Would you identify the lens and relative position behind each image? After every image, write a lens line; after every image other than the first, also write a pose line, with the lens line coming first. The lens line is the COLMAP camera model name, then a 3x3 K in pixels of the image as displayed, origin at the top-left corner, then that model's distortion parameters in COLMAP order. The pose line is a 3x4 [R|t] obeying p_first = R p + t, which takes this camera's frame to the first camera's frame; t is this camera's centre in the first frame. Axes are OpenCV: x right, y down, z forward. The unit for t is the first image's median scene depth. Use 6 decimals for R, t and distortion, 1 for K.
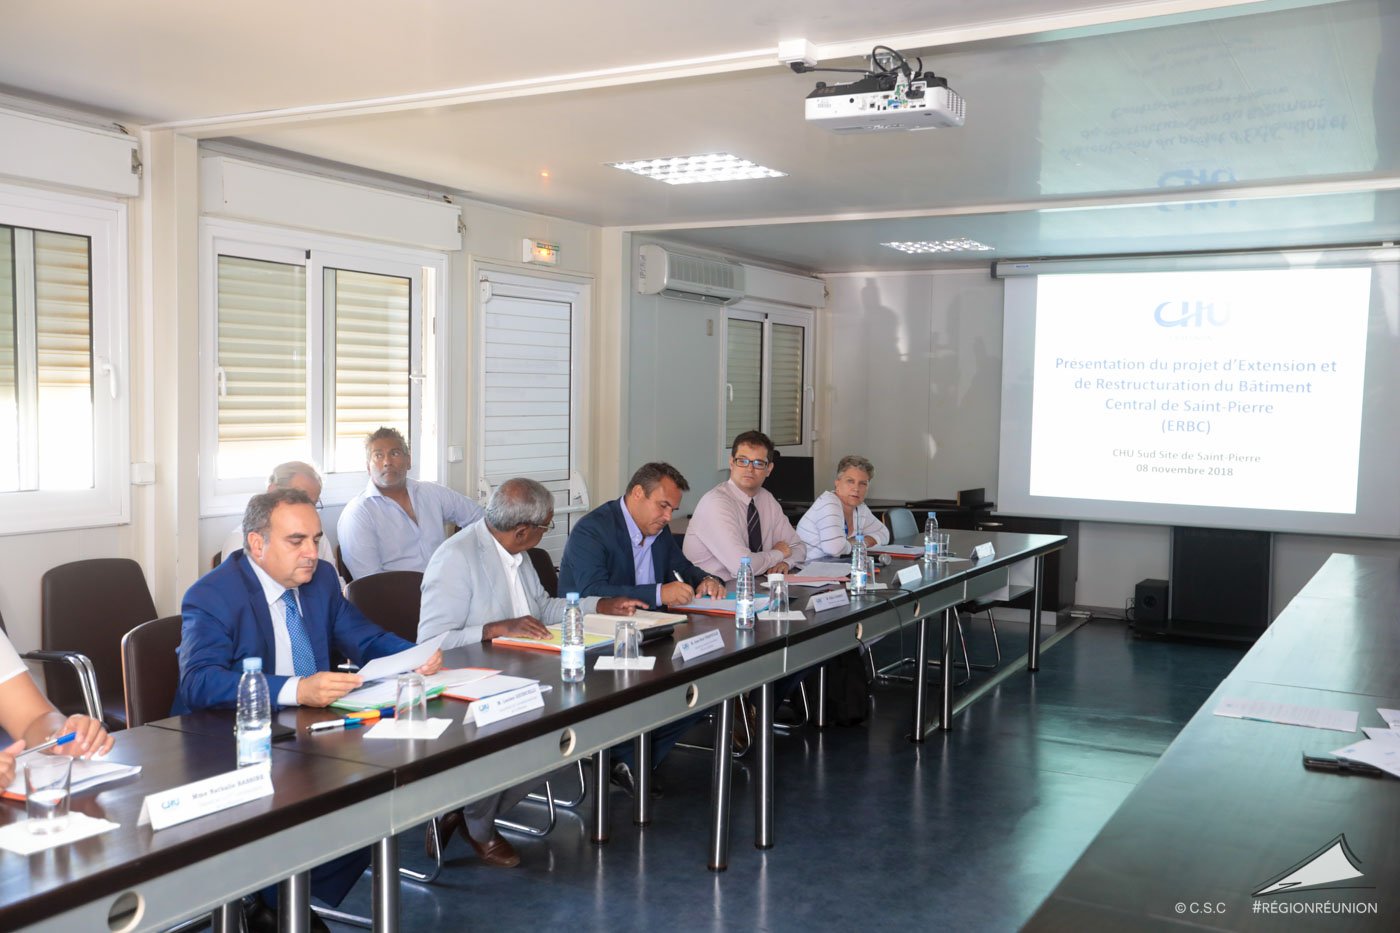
lens RADIAL K [[1338.5, 0, 700.0], [0, 1338.5, 466.5], [0, 0, 1]] dist [-0.000274, 0.200546]
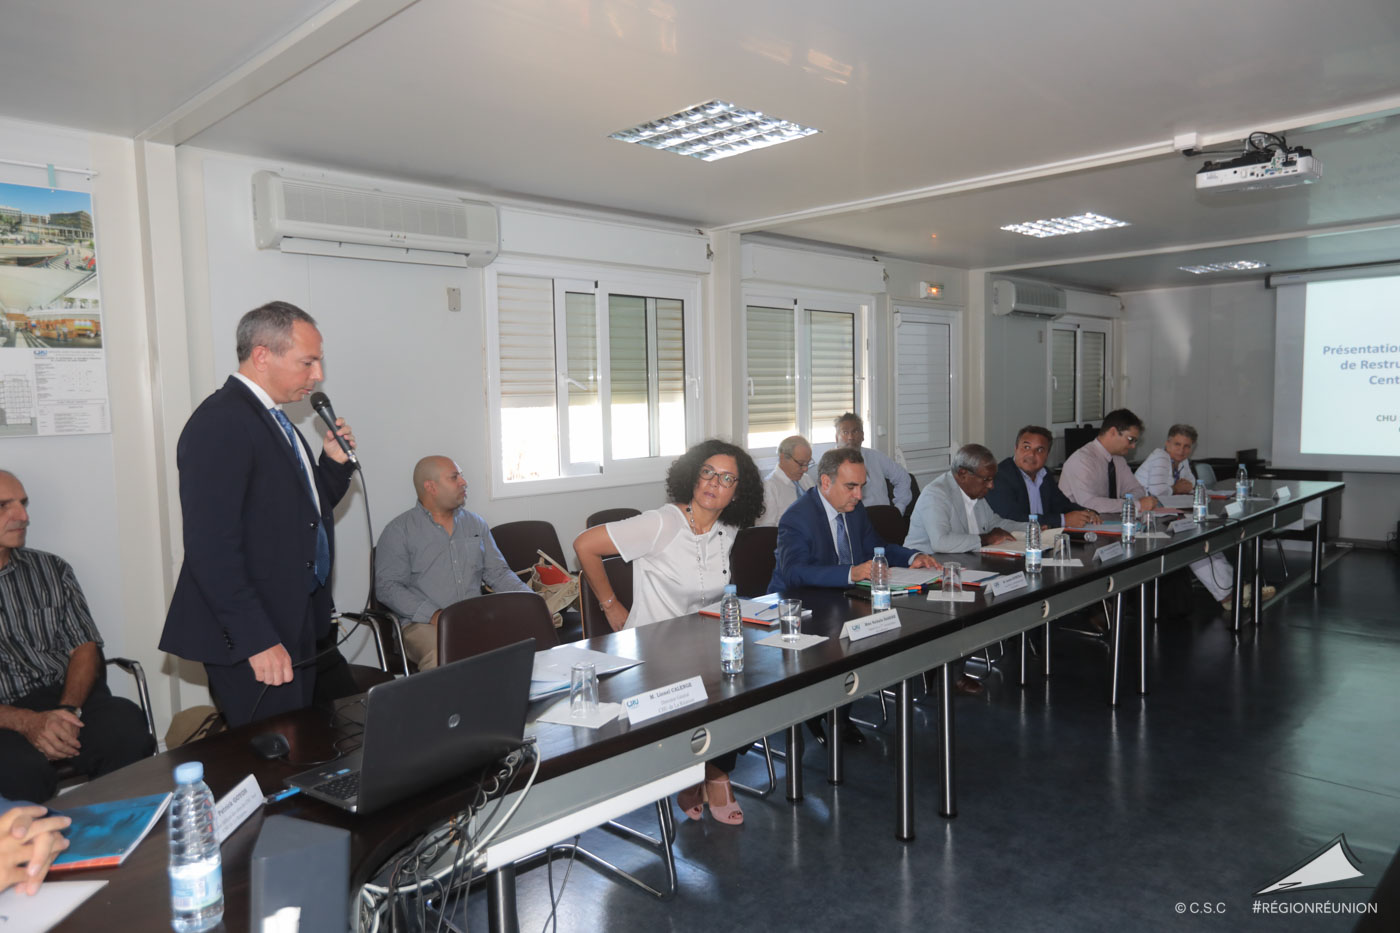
lens RADIAL K [[976.9, 0, 700.0], [0, 976.9, 466.5], [0, 0, 1]] dist [-0.008347, 0.058202]
pose [[0.966538, -0.015394, -0.256060, -0.107766], [0.020806, 0.999613, 0.018442, 0.006957], [0.255677, -0.023152, 0.966485, -0.105321]]
